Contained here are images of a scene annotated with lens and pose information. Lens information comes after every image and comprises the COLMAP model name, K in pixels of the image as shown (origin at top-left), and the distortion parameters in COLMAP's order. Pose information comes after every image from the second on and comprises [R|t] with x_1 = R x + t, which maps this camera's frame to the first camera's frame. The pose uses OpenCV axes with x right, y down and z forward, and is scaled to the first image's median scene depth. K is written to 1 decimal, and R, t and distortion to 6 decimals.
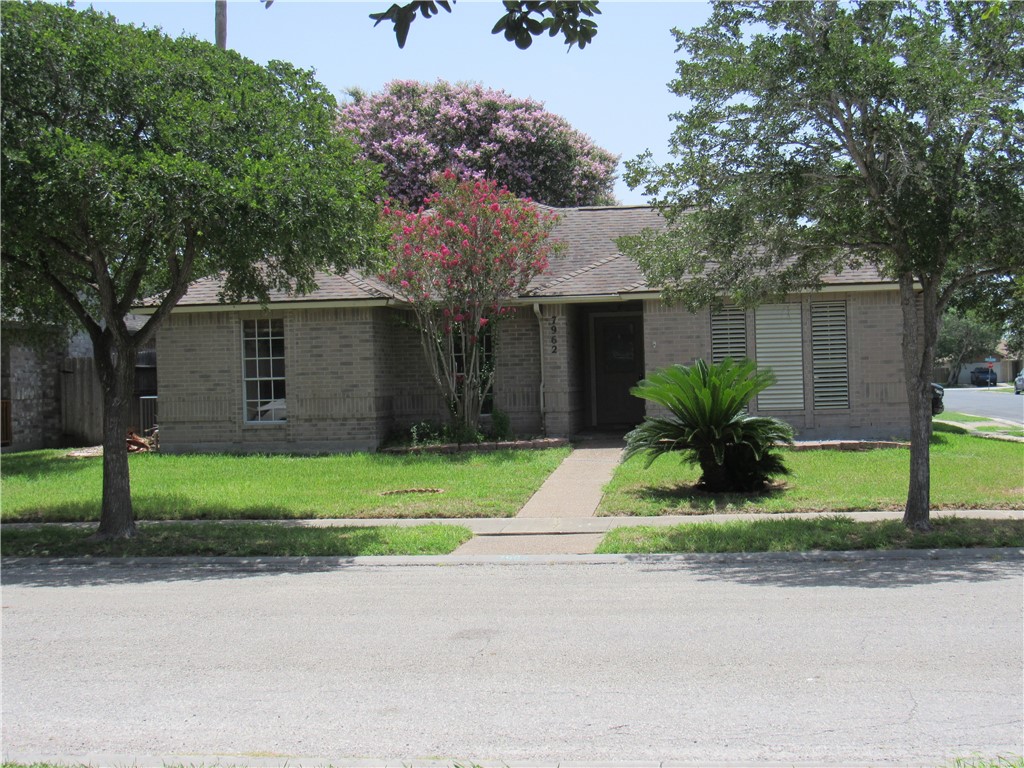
lens RADIAL K [[1532.2, 0, 511.8], [0, 1532.2, 384.3], [0, 0, 1]] dist [-0.011143, 0.059702]
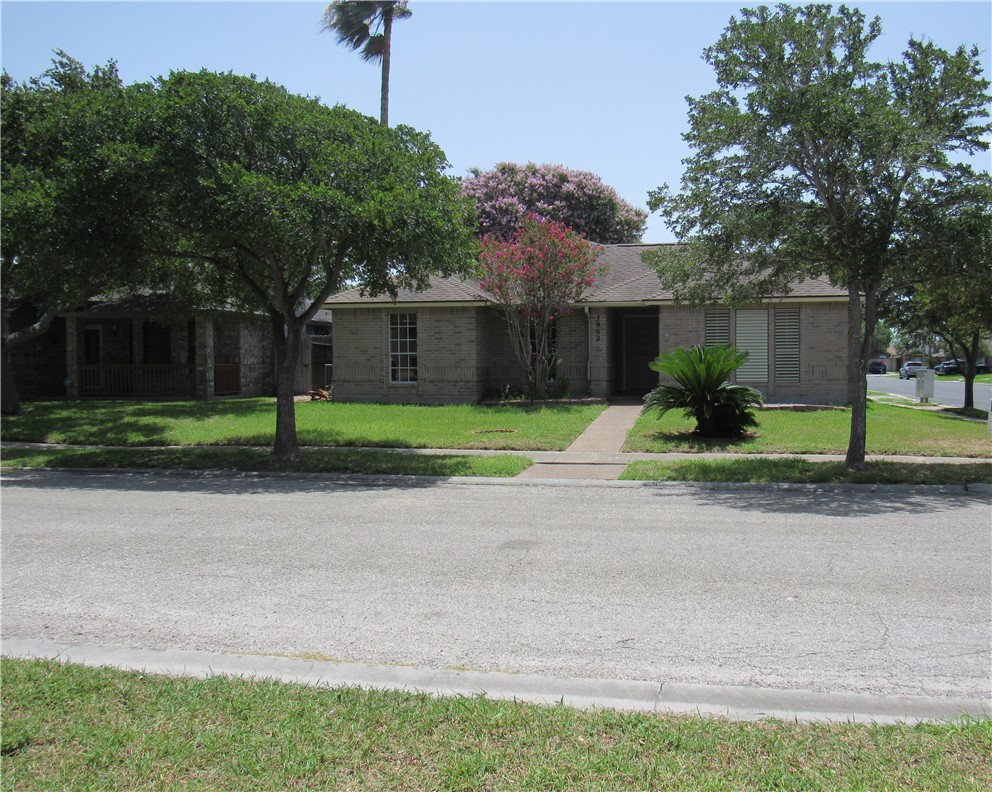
lens RADIAL K [[944.7, 0, 528.0], [0, 944.7, 396.1], [0, 0, 1]] dist [0.015284, 0.004015]
pose [[0.998398, 0.024438, -0.051027, 0.012114], [-0.022801, 0.999214, 0.032426, 0.007793], [0.051779, -0.031211, 0.998171, 0.124064]]
